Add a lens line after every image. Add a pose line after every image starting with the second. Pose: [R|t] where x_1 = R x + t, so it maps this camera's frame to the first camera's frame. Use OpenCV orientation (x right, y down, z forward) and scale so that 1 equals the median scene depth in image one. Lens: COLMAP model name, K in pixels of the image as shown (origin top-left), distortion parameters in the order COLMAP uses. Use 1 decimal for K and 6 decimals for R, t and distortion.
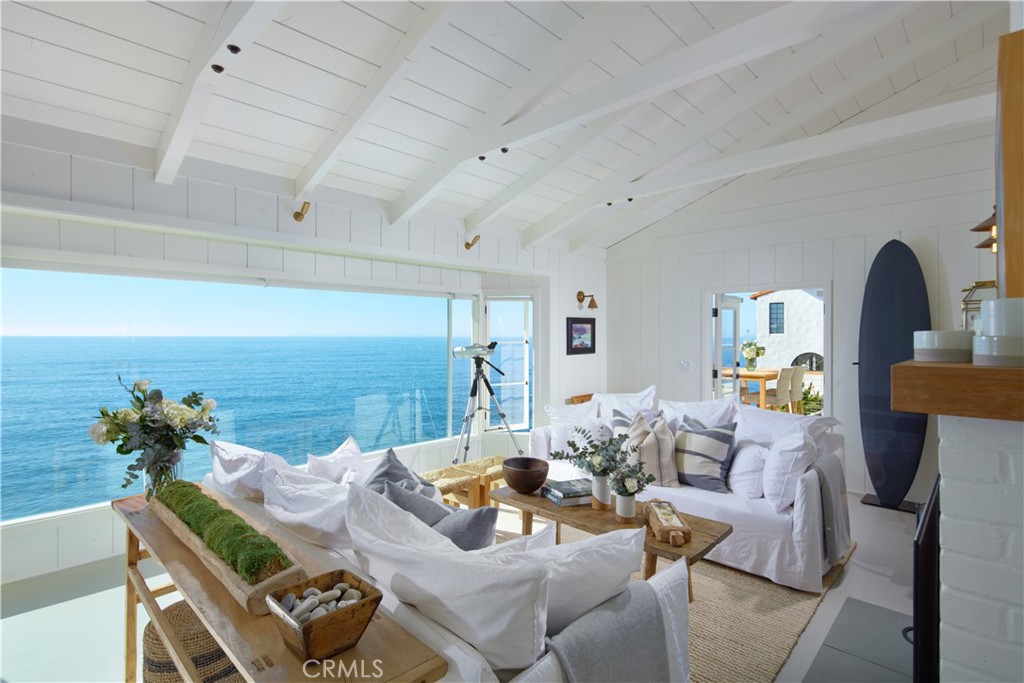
lens RADIAL K [[496.6, 0, 512.6], [0, 496.6, 342.6], [0, 0, 1]] dist [-0.000063, -0.000004]
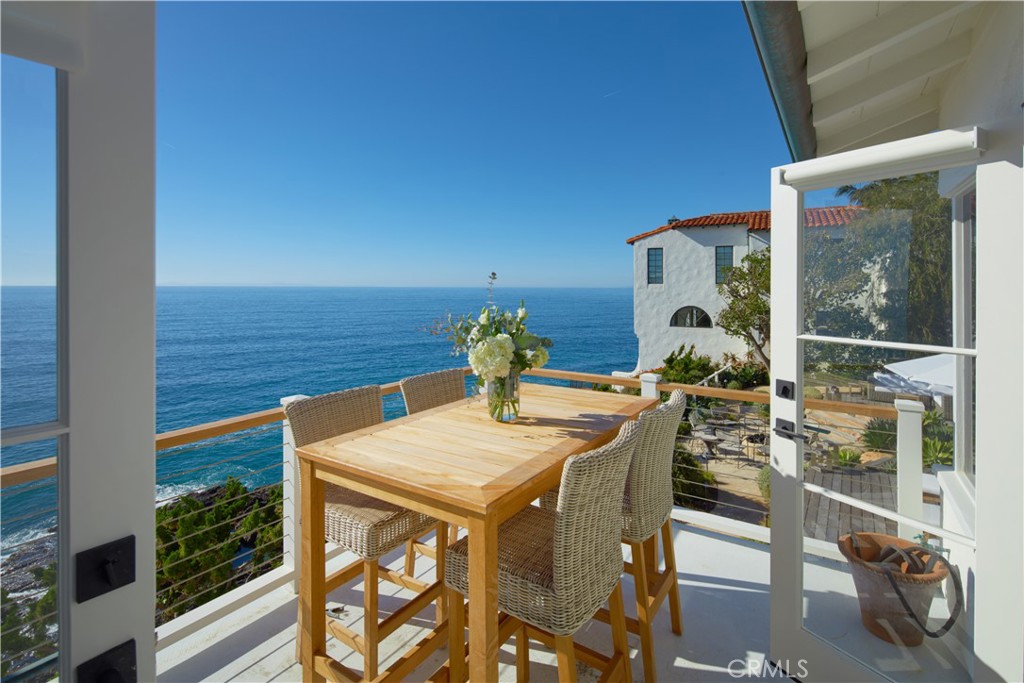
lens RADIAL K [[496.6, 0, 512.3], [0, 496.6, 338.1], [0, 0, 1]] dist [-0.000063, -0.000004]
pose [[0.979921, -0.039034, 0.195526, 0.115390], [0.022800, 0.996154, 0.084600, -0.003138], [-0.198077, -0.078443, 0.977043, 0.198025]]
